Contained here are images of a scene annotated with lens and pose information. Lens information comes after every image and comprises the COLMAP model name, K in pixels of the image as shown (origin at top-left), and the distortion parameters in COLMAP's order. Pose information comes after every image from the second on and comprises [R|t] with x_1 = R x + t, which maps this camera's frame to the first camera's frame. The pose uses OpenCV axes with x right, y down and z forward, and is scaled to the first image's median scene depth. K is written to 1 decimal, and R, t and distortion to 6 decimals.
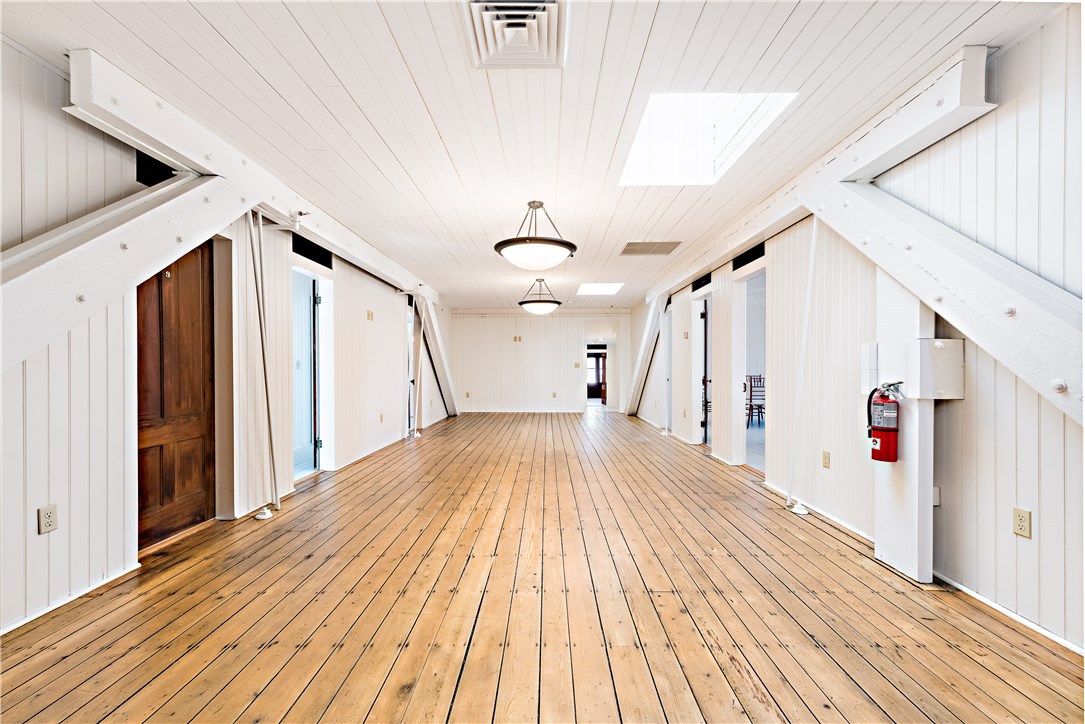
lens RADIAL K [[431.0, 0, 560.6], [0, 431.0, 364.1], [0, 0, 1]] dist [0.006415, -0.000595]
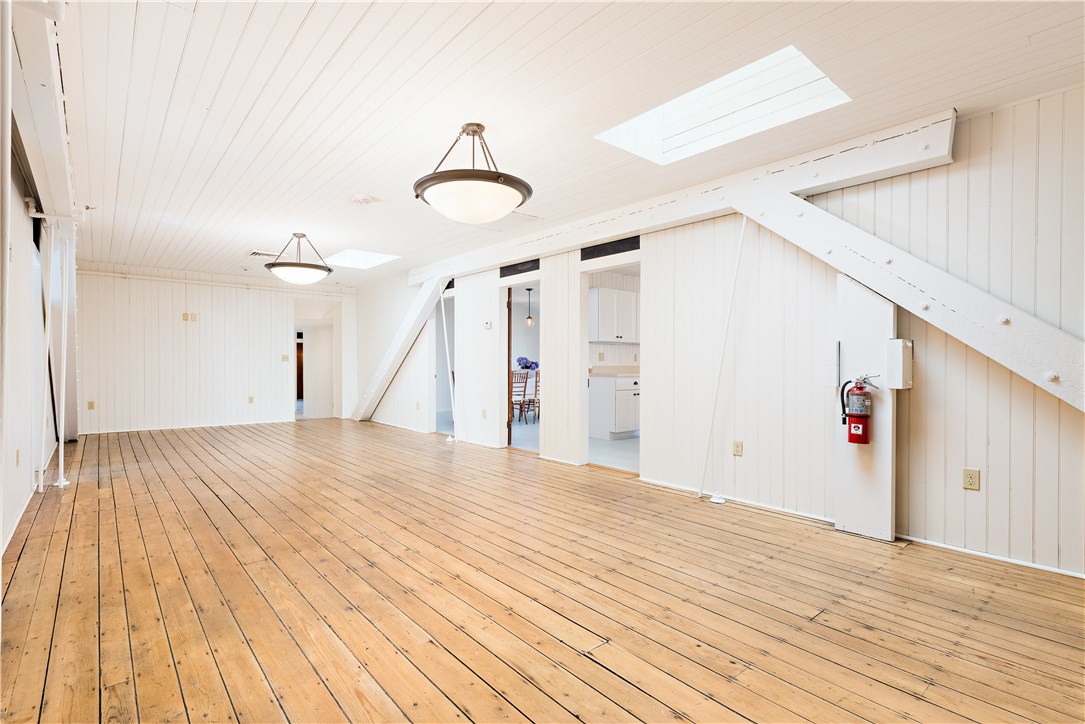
lens RADIAL K [[482.4, 0, 510.6], [0, 482.4, 364.1], [0, 0, 1]] dist [0.007401, -0.000595]
pose [[0.797934, 0.004747, 0.602726, -0.638295], [-0.011431, 0.999908, 0.007257, 0.009955], [-0.602636, -0.012681, 0.797915, 0.436999]]
